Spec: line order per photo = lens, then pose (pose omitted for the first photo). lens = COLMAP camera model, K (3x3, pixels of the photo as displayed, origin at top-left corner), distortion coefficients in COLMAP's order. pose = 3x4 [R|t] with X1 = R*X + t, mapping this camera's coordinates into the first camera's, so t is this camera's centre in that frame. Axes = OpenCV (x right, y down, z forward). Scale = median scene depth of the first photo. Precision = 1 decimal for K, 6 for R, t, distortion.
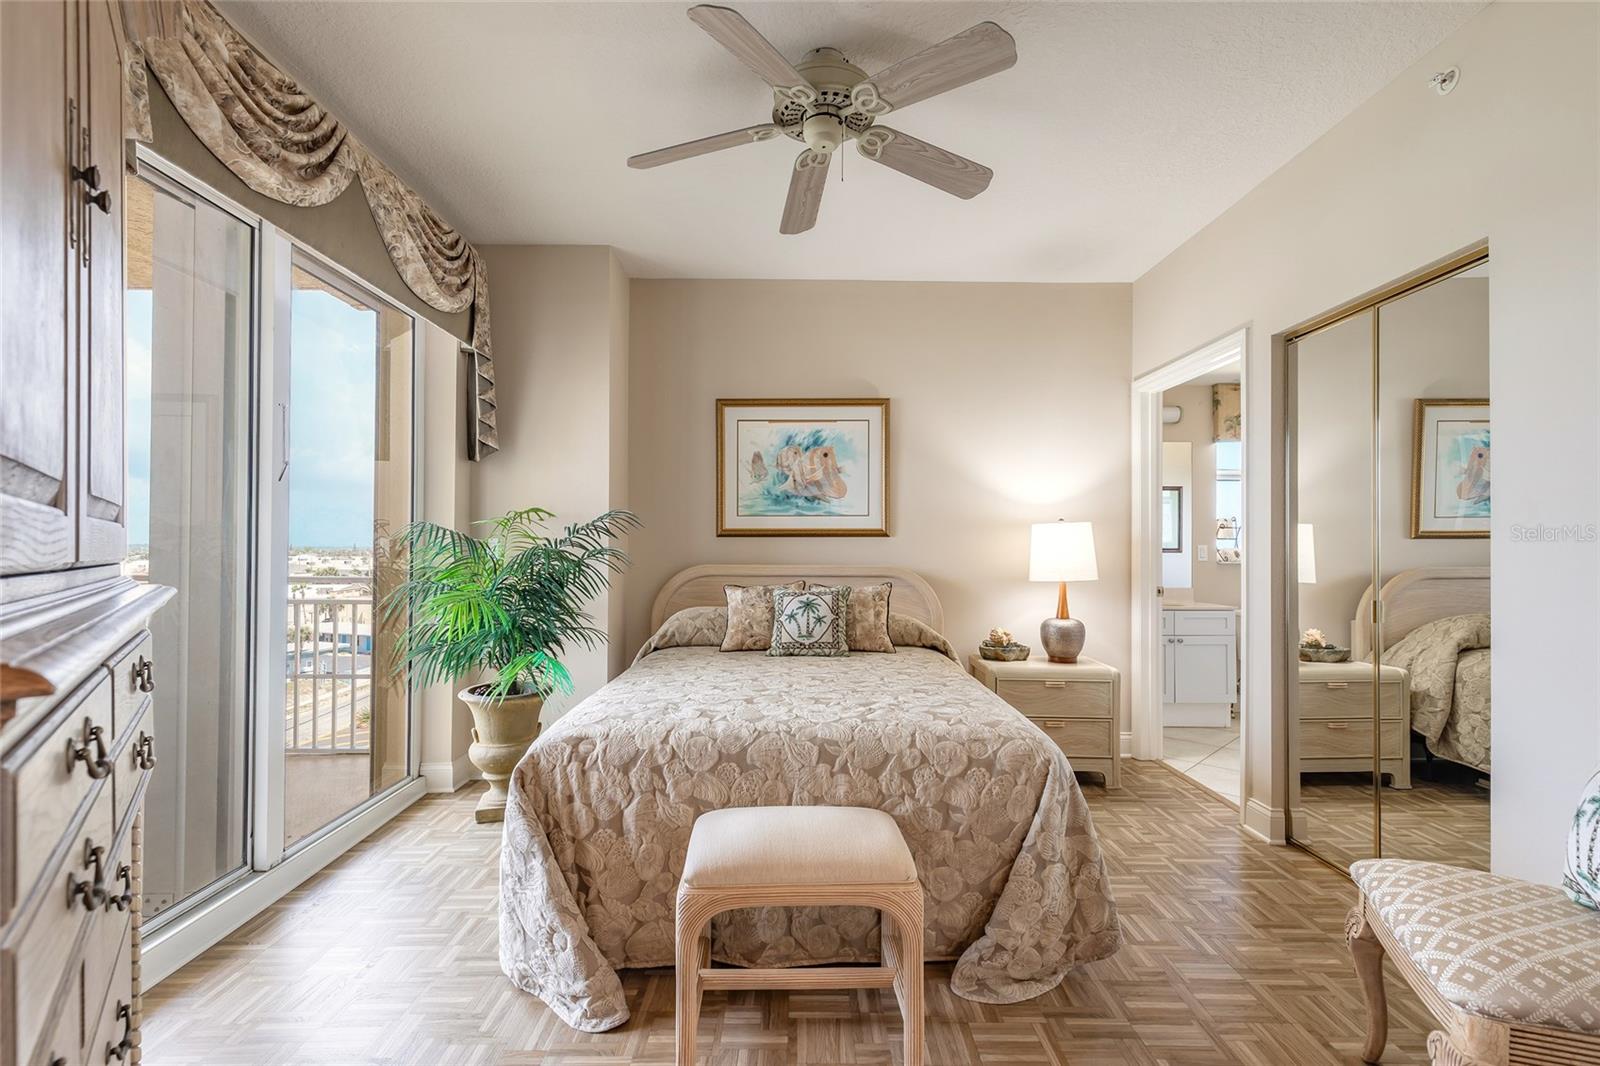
lens RADIAL K [[718.6, 0, 800.0], [0, 718.6, 533.0], [0, 0, 1]] dist [0.003049, -0.000121]
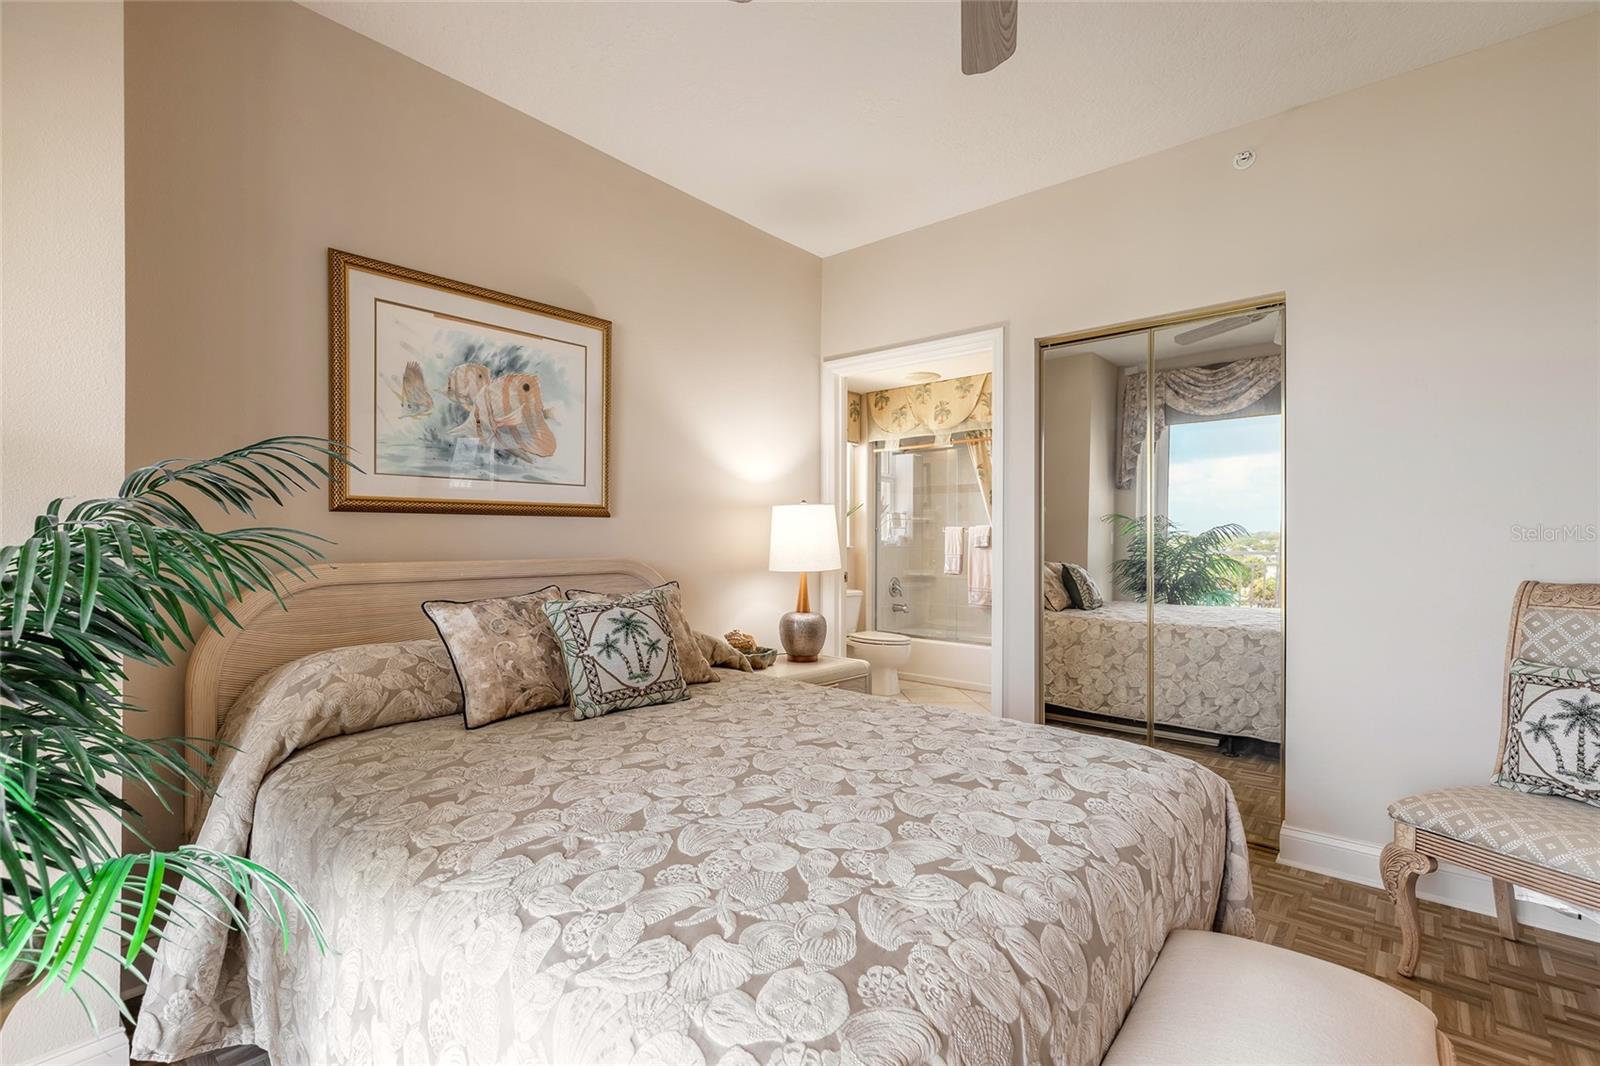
lens RADIAL K [[718.6, 0, 800.0], [0, 718.6, 533.0], [0, 0, 1]] dist [0.003049, -0.000121]
pose [[0.655732, 0.001929, 0.754992, -0.288373], [-0.015049, 0.999831, 0.010516, 0.010803], [-0.754844, -0.018257, 0.655650, 0.394090]]
